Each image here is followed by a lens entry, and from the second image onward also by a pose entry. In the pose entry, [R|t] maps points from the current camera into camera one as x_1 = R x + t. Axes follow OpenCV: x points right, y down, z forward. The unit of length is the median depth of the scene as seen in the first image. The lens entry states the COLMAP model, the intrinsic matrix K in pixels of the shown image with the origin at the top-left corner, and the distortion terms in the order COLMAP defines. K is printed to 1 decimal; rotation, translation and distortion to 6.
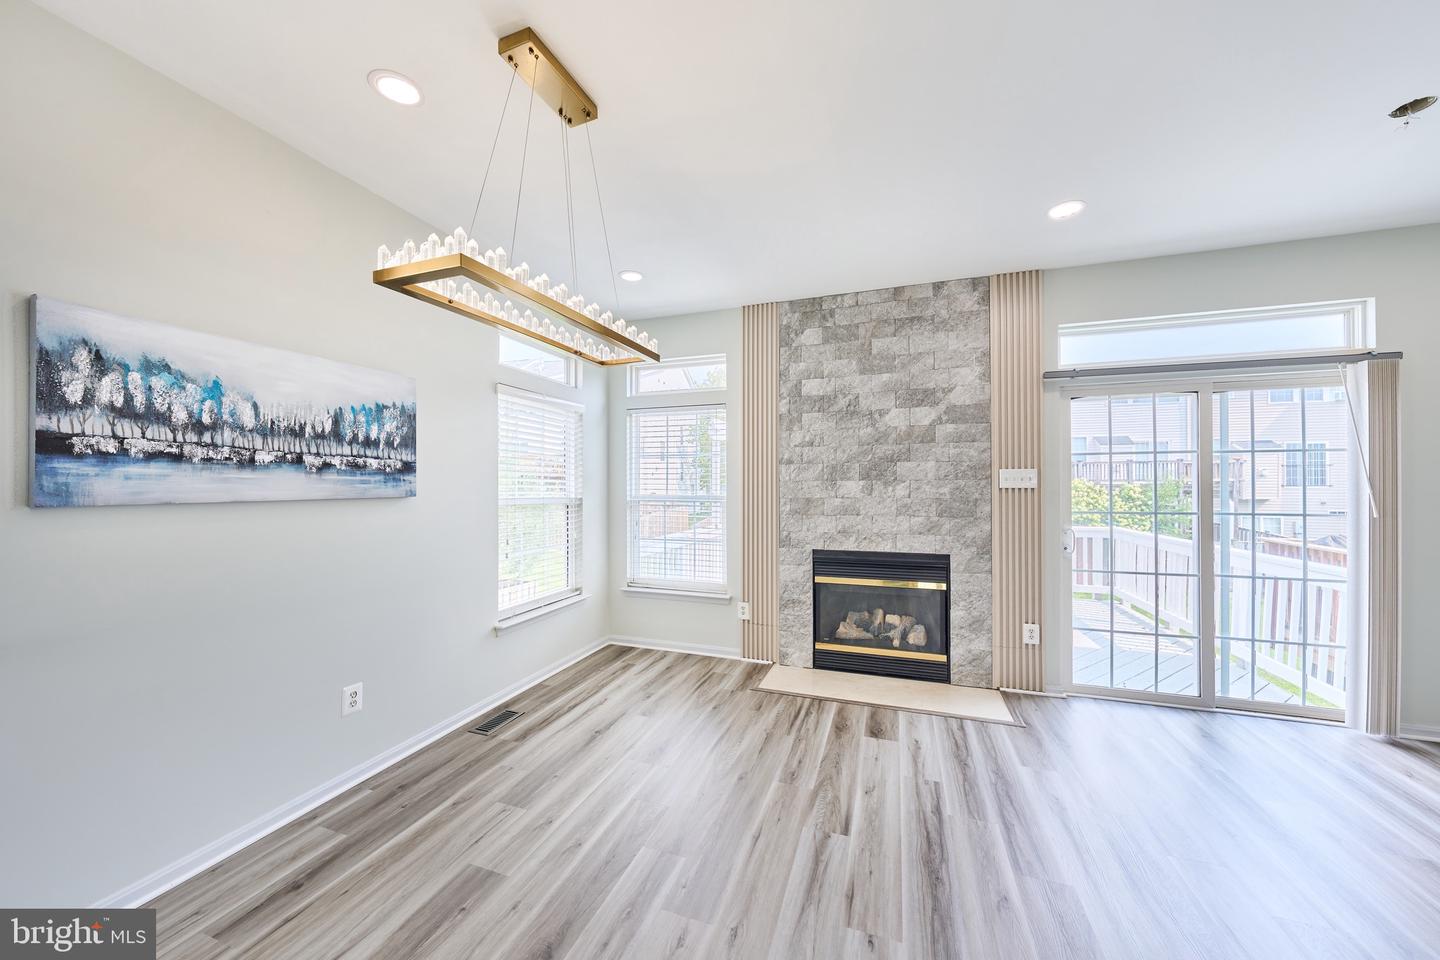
lens RADIAL K [[501.6, 0, 722.7], [0, 501.6, 482.0], [0, 0, 1]] dist [-0.002239, -0.000030]
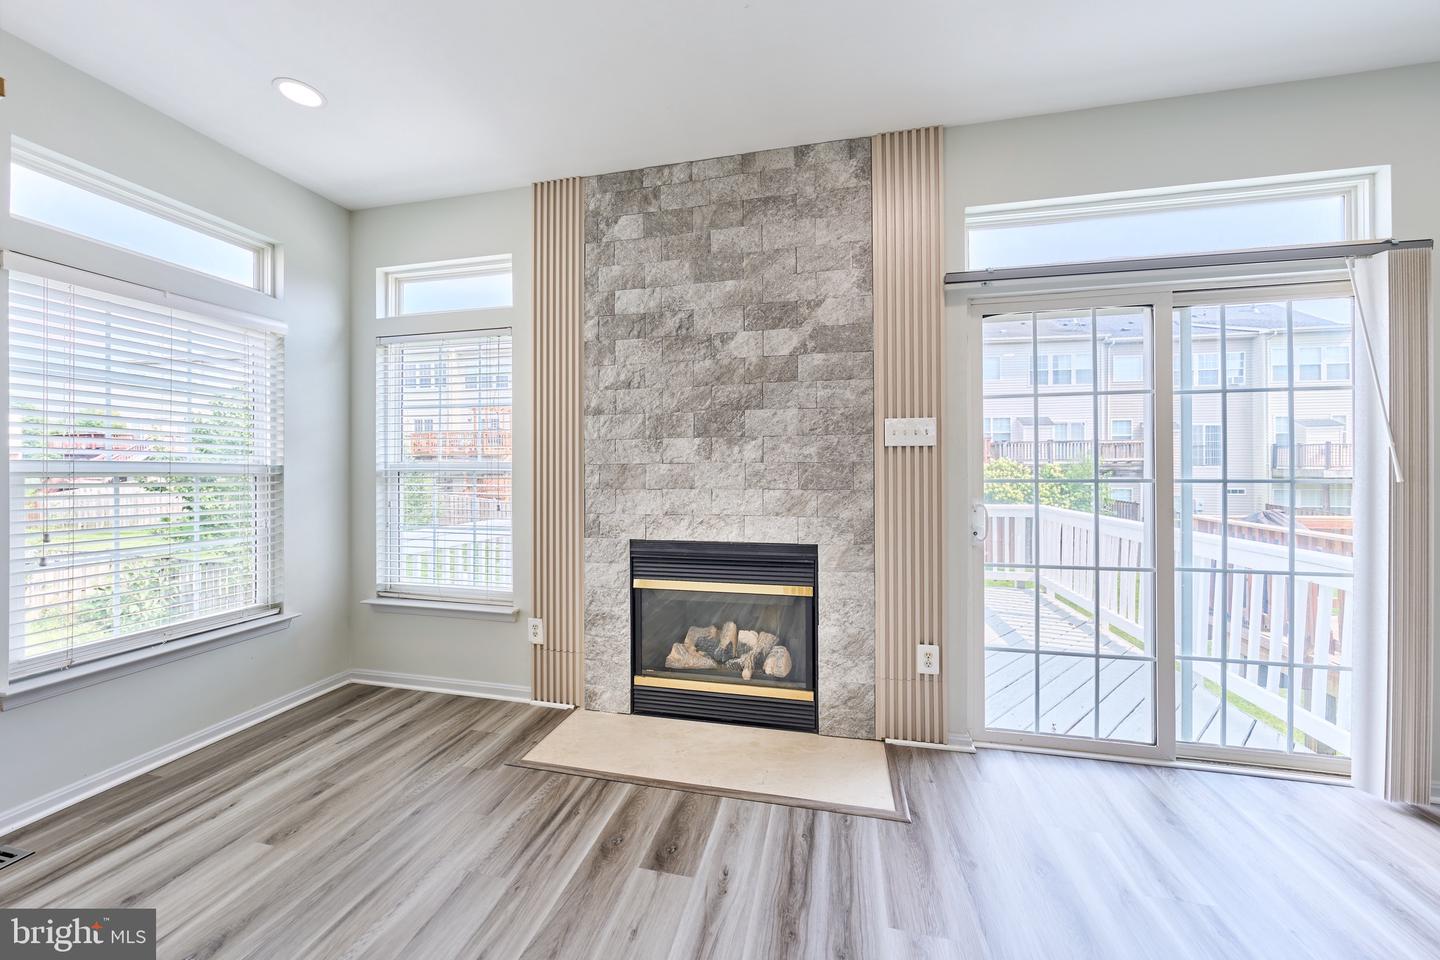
lens RADIAL K [[510.1, 0, 721.3], [0, 510.1, 465.7], [0, 0, 1]] dist [-0.004618, 0.000124]
pose [[0.993906, -0.001250, 0.110224, 0.246207], [0.000997, 0.999997, 0.002356, 0.035574], [-0.110227, -0.002232, 0.993904, 0.324477]]
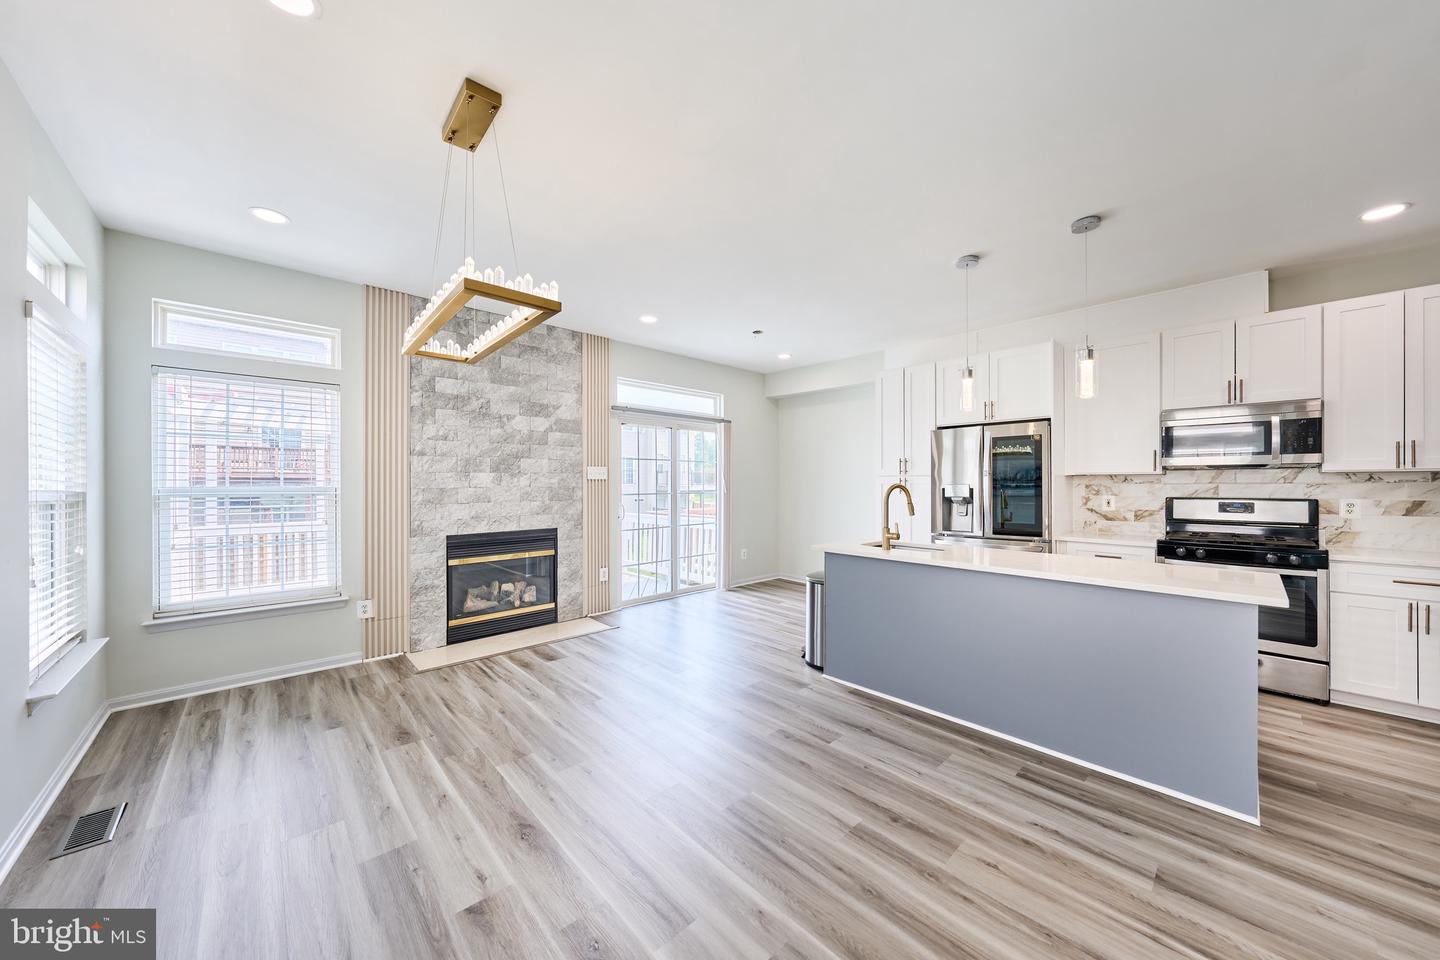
lens RADIAL K [[493.6, 0, 720.0], [0, 493.6, 480.0], [0, 0, 1]] dist [-0.002865, -0.000021]
pose [[0.469607, 0.005419, 0.882859, -0.525938], [-0.003845, 0.999984, -0.004093, 0.018025], [-0.882867, -0.001473, 0.469620, -0.022002]]
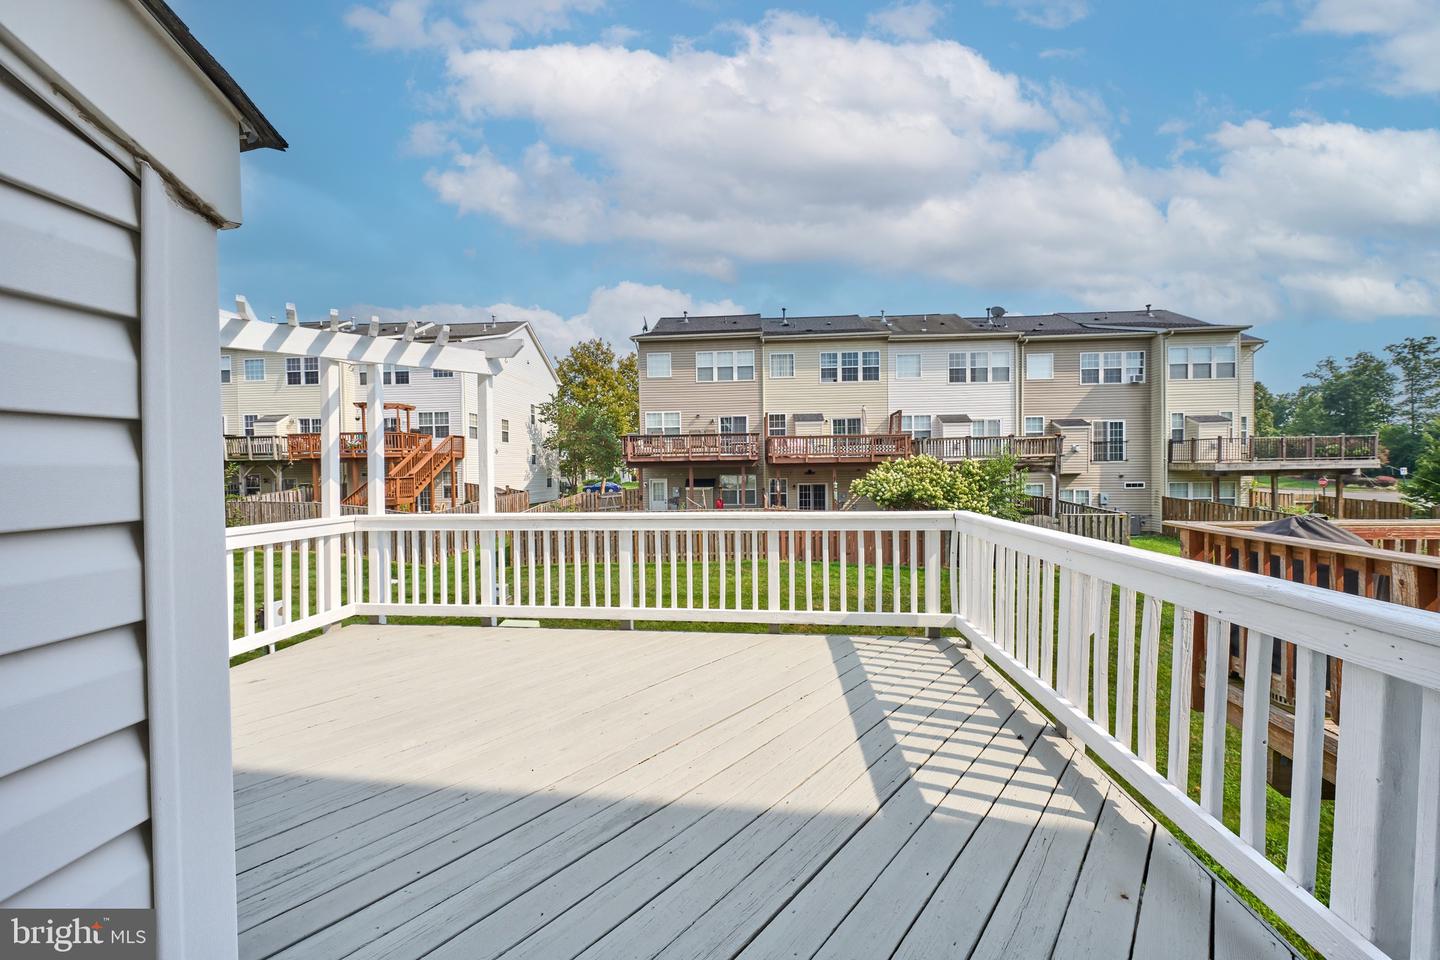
lens RADIAL K [[484.3, 0, 723.3], [0, 484.3, 471.3], [0, 0, 1]] dist [0.000576, 0.000039]
pose [[0.976387, -0.014849, 0.215518, 0.755946], [0.012992, 0.999865, 0.010032, 0.066095], [-0.215638, -0.006995, 0.976448, 0.974805]]
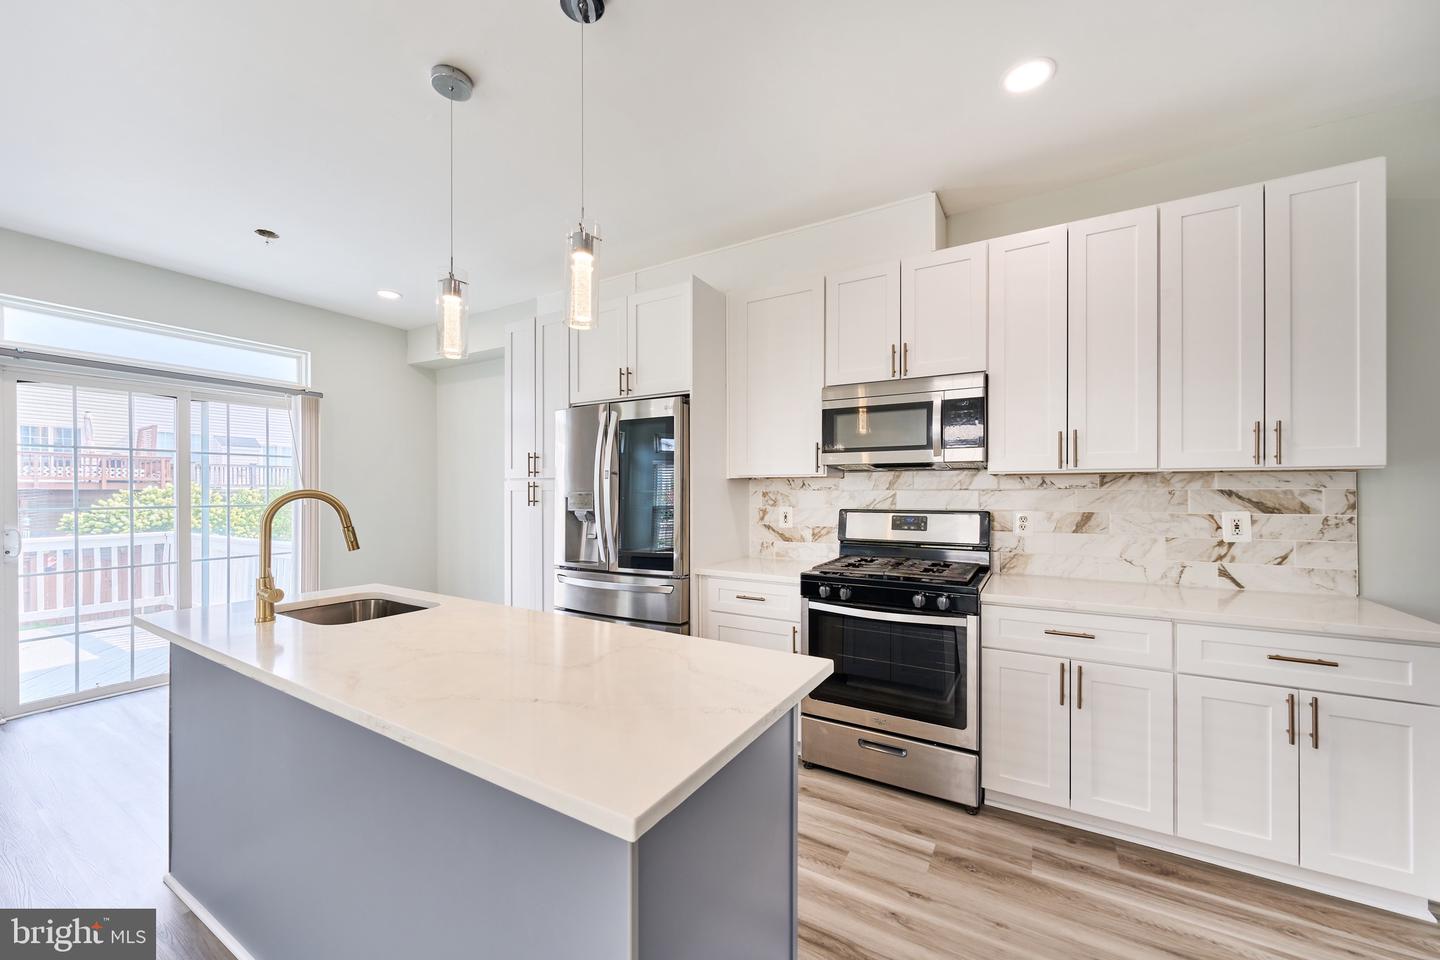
lens RADIAL K [[545.0, 0, 717.2], [0, 545.0, 488.5], [0, 0, 1]] dist [-0.000904, 0.000107]
pose [[0.211237, 0.004685, 0.977424, 0.017317], [-0.004298, 0.999983, -0.003865, 0.019057], [-0.977426, -0.003384, 0.211253, -0.382223]]
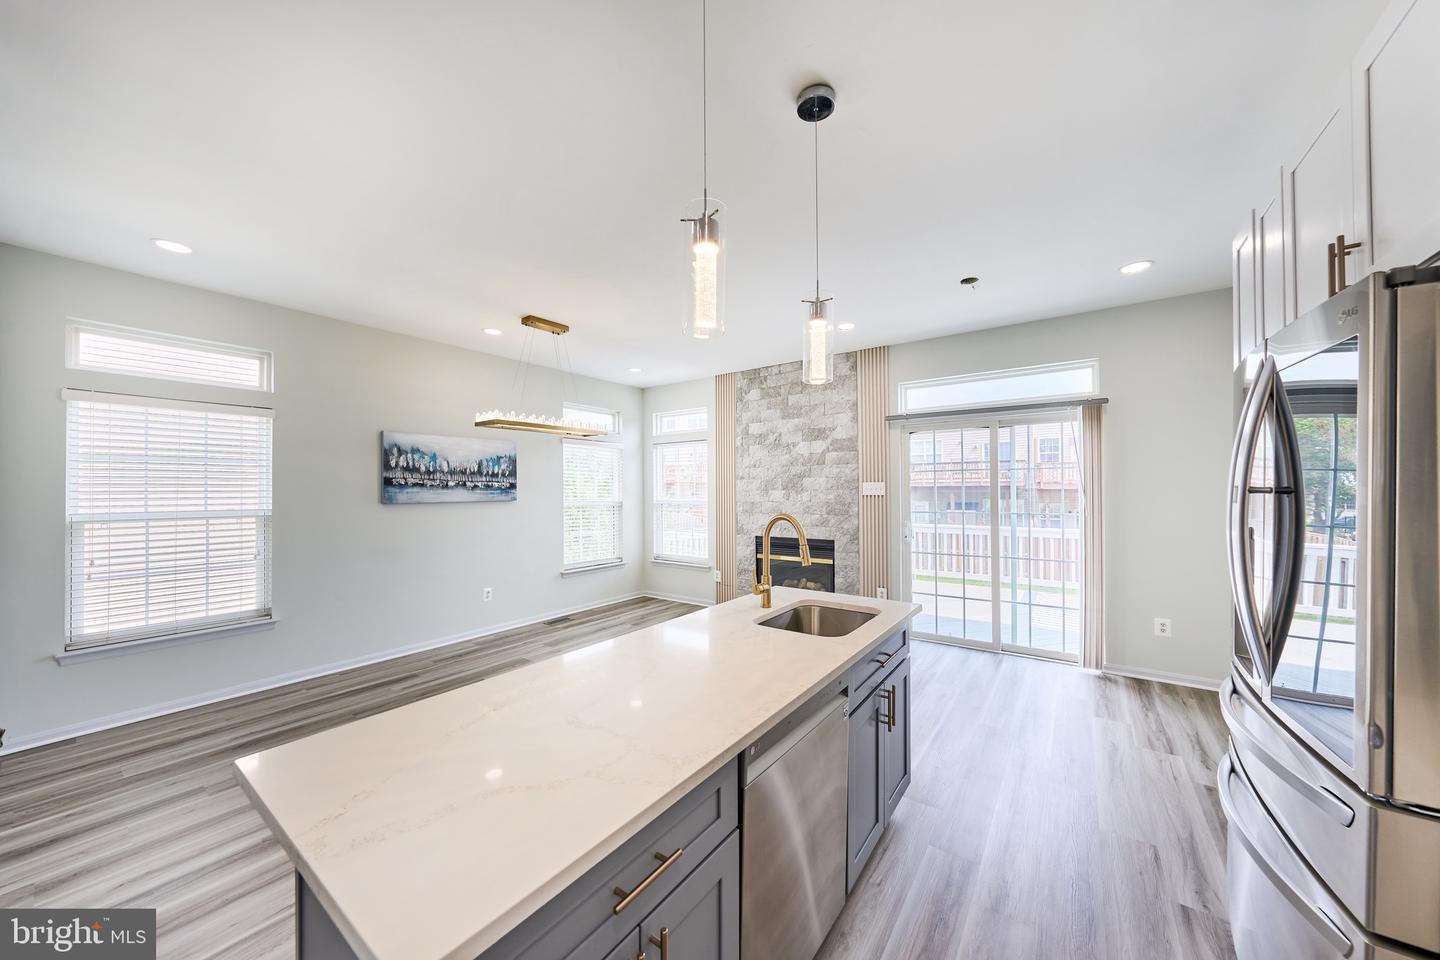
lens RADIAL K [[498.7, 0, 722.0], [0, 498.7, 487.6], [0, 0, 1]] dist [-0.002188, -0.000053]
pose [[0.957747, -0.006517, -0.287539, 0.559957], [0.006689, 0.999978, -0.000384, -0.012282], [0.287535, -0.001556, 0.957769, -0.504021]]
